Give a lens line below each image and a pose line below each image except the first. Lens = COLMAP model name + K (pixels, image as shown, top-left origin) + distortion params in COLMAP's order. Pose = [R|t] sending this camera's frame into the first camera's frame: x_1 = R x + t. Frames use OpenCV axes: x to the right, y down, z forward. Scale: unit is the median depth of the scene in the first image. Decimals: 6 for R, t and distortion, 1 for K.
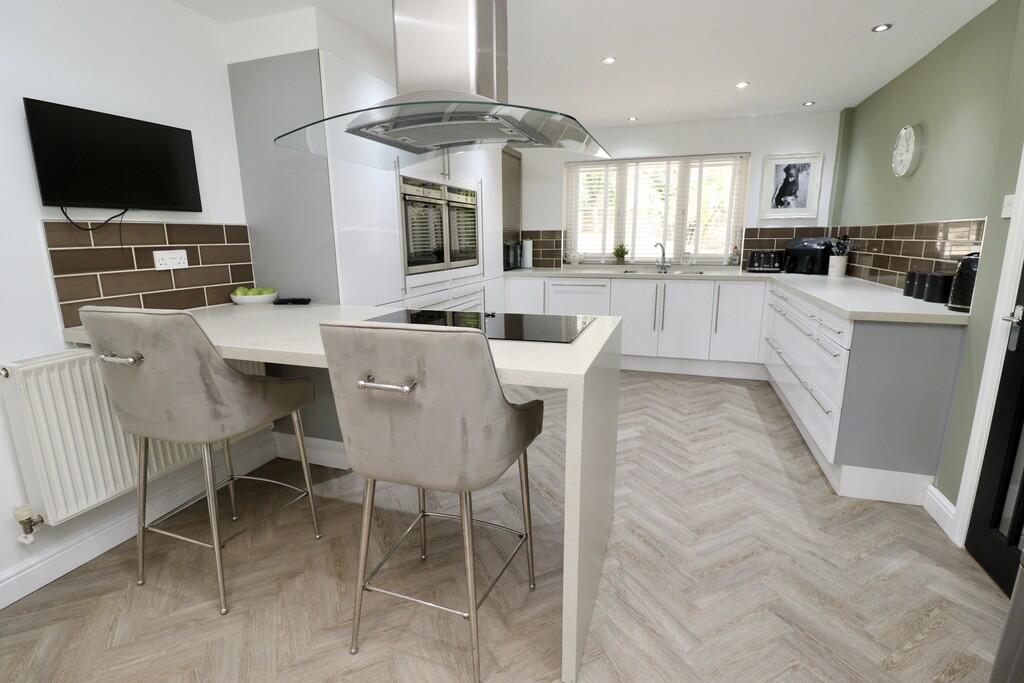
lens RADIAL K [[471.6, 0, 518.8], [0, 471.6, 336.3], [0, 0, 1]] dist [0.002705, -0.014453]
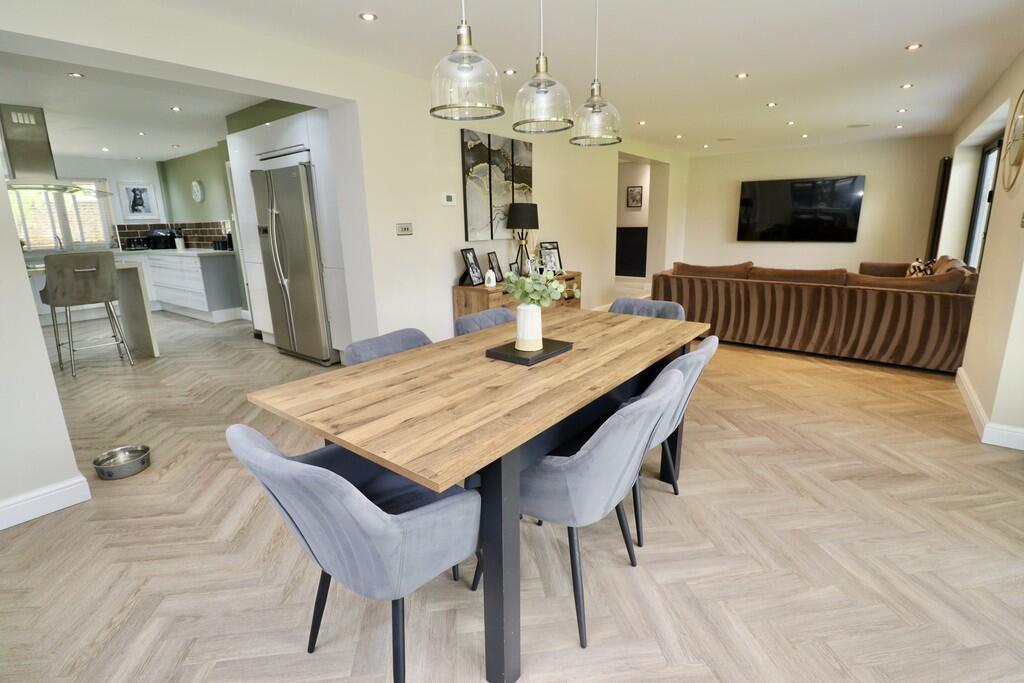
lens RADIAL K [[471.6, 0, 518.8], [0, 471.6, 336.3], [0, 0, 1]] dist [0.002705, -0.014453]
pose [[0.316006, -0.220498, 0.922779, -0.716453], [0.212035, 0.964431, 0.157840, 0.198521], [-0.924760, 0.145783, 0.351520, -0.871800]]
